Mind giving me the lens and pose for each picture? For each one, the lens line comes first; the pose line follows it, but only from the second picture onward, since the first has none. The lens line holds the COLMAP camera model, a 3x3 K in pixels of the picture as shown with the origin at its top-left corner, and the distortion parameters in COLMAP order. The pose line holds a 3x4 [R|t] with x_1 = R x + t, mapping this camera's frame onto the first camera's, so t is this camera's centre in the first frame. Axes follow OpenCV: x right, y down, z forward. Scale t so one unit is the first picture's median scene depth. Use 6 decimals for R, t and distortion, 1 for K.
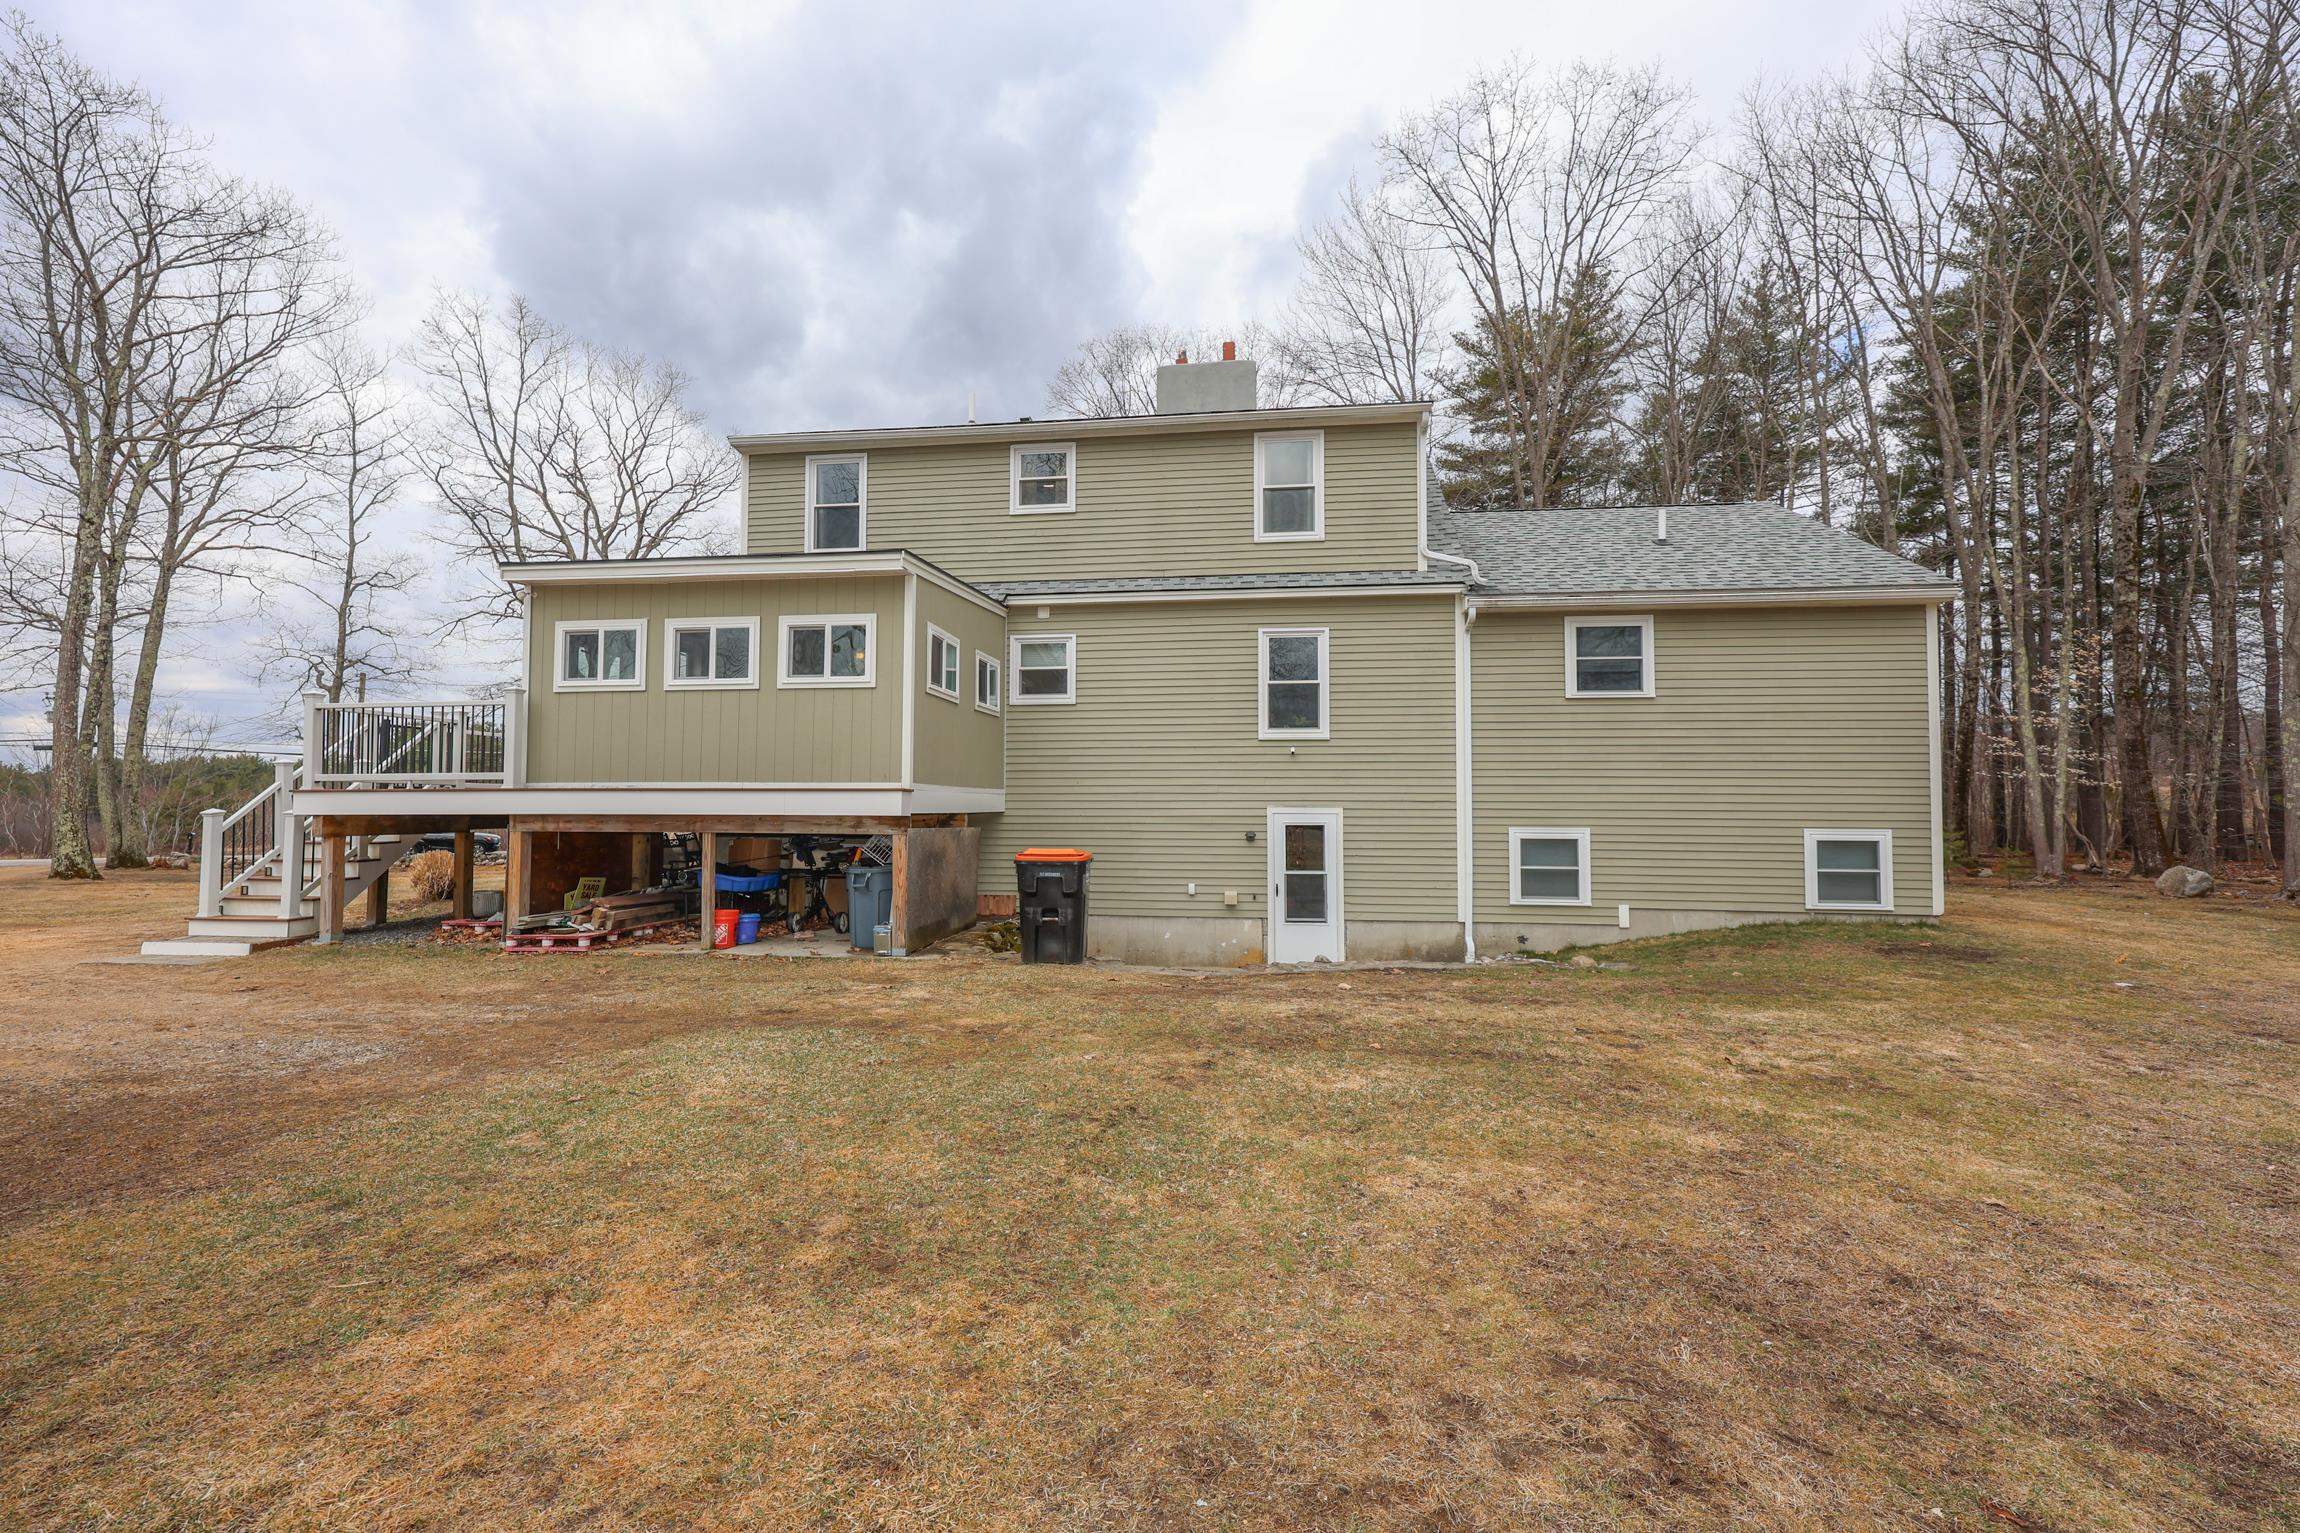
lens RADIAL K [[927.6, 0, 1154.2], [0, 927.6, 773.2], [0, 0, 1]] dist [-0.000351, 0.000417]
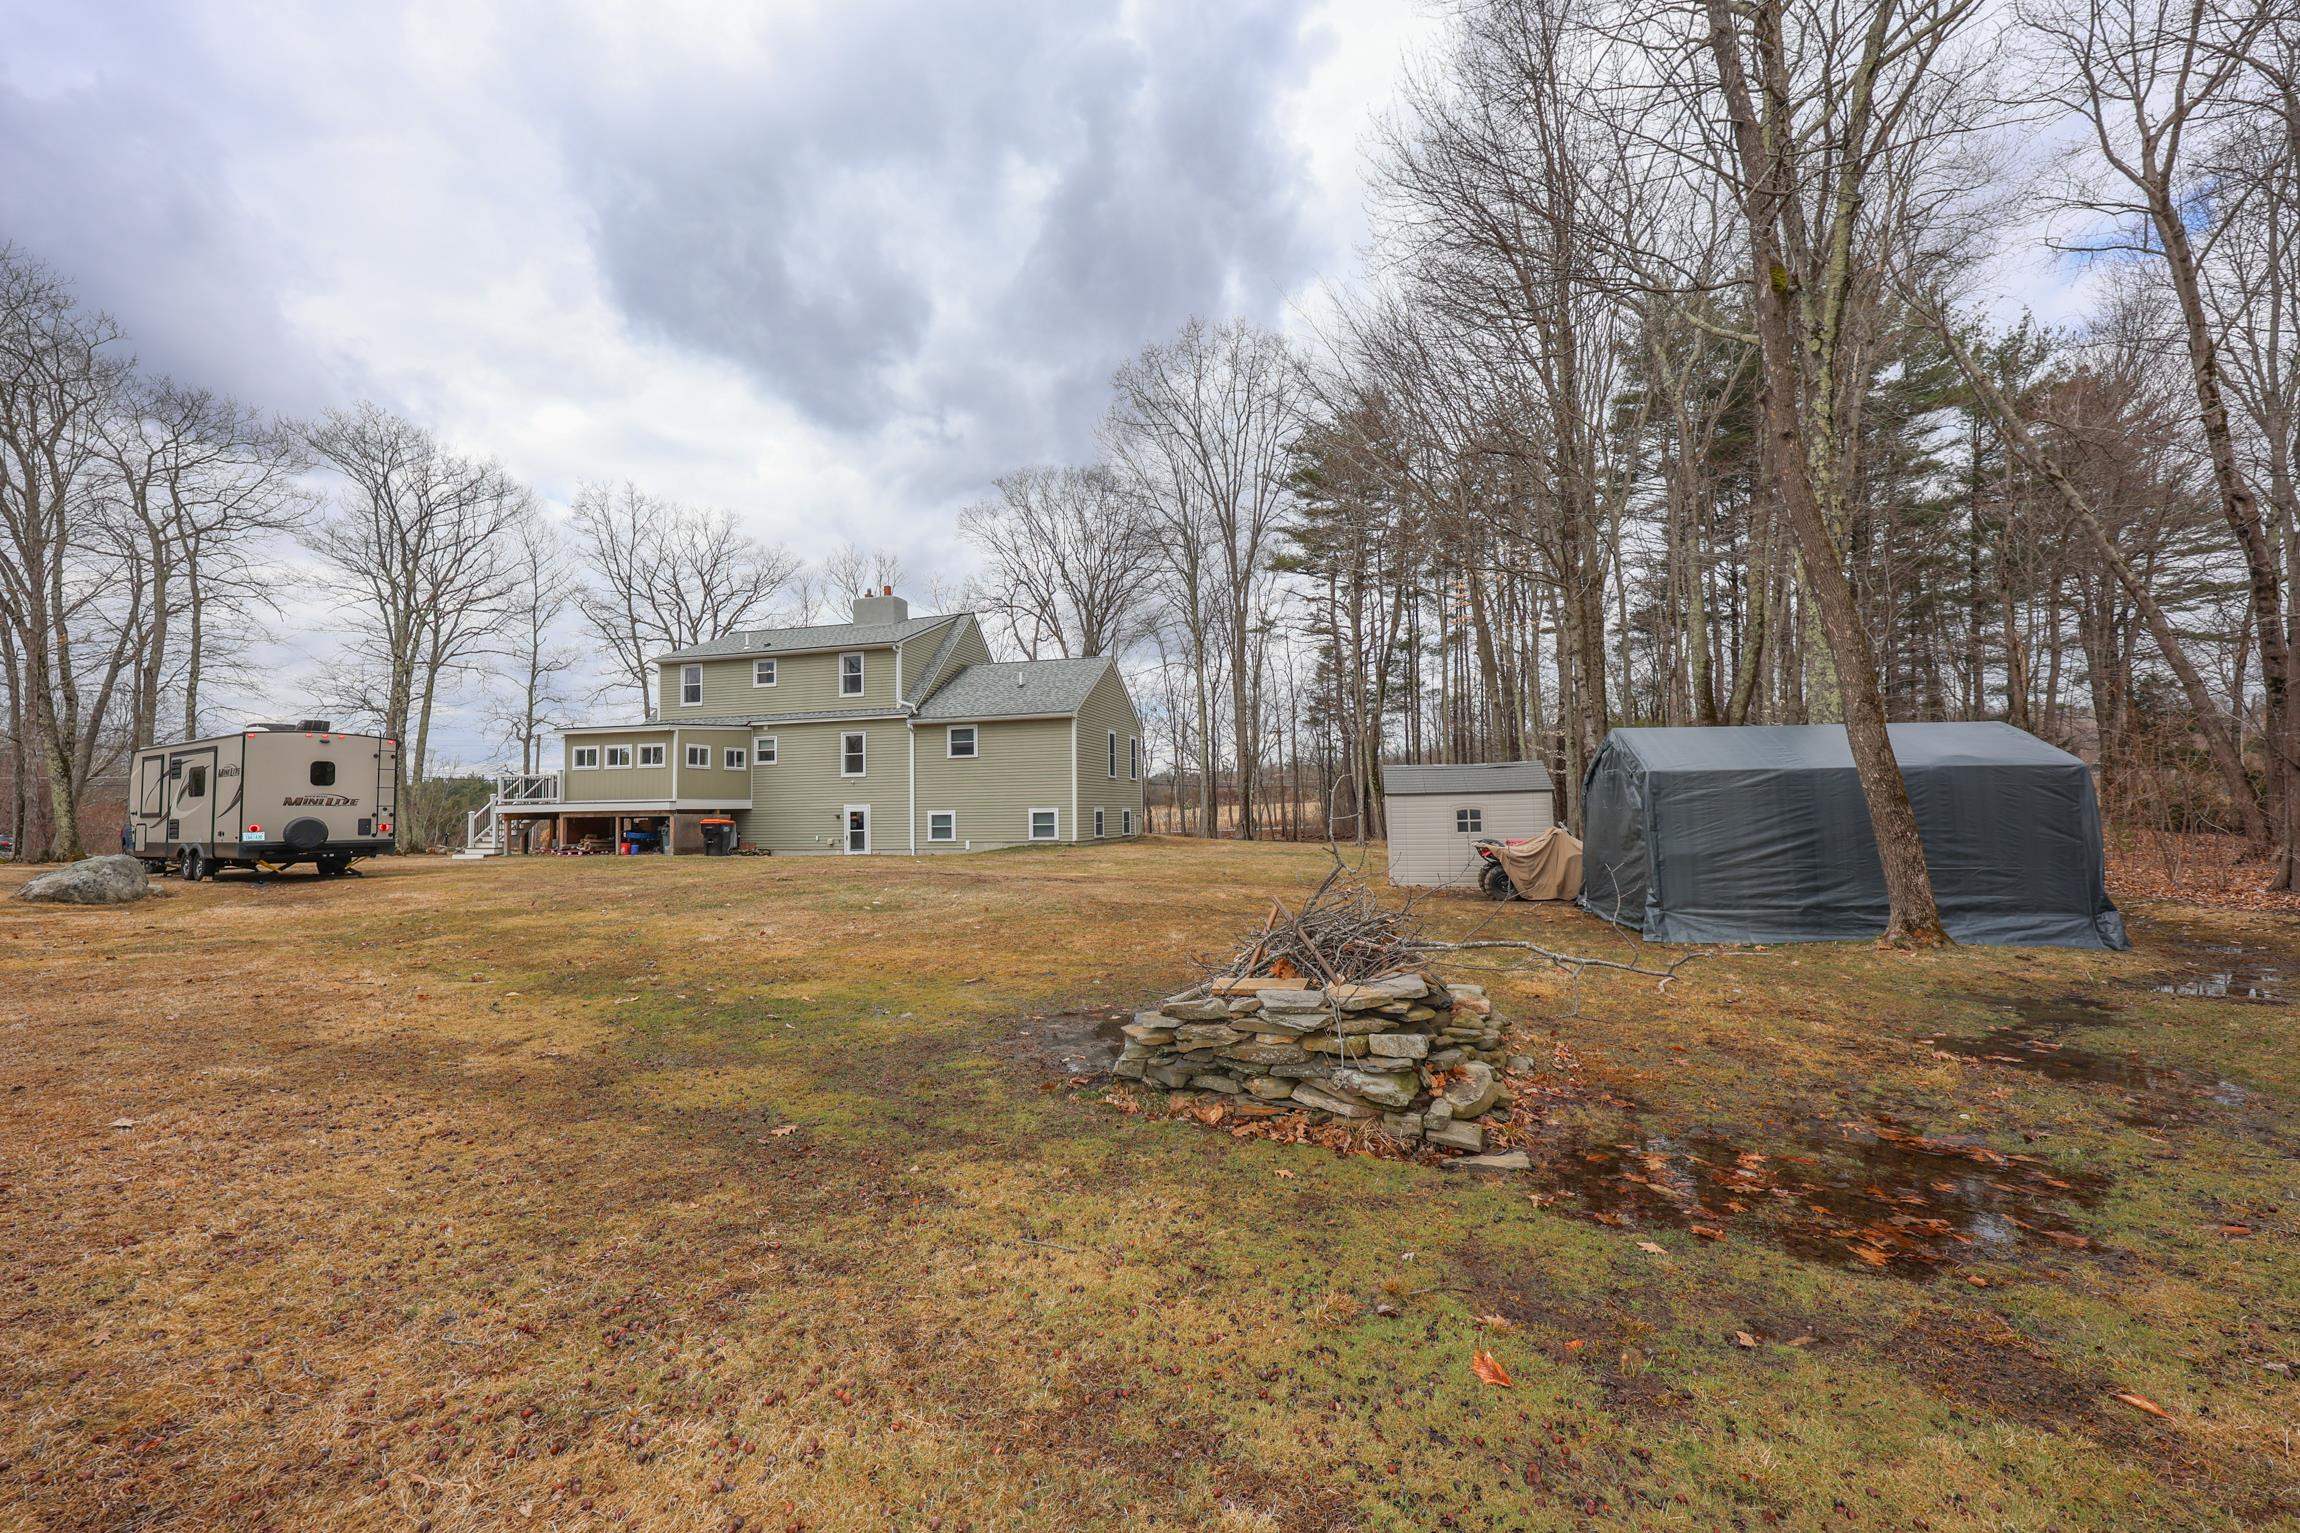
lens RADIAL K [[927.6, 0, 1146.2], [0, 927.6, 765.3], [0, 0, 1]] dist [-0.000351, 0.000417]
pose [[0.988783, -0.025787, -0.147118, 1.293440], [0.024392, 0.999639, -0.011282, -0.021031], [0.147356, 0.007567, 0.989055, -1.345018]]
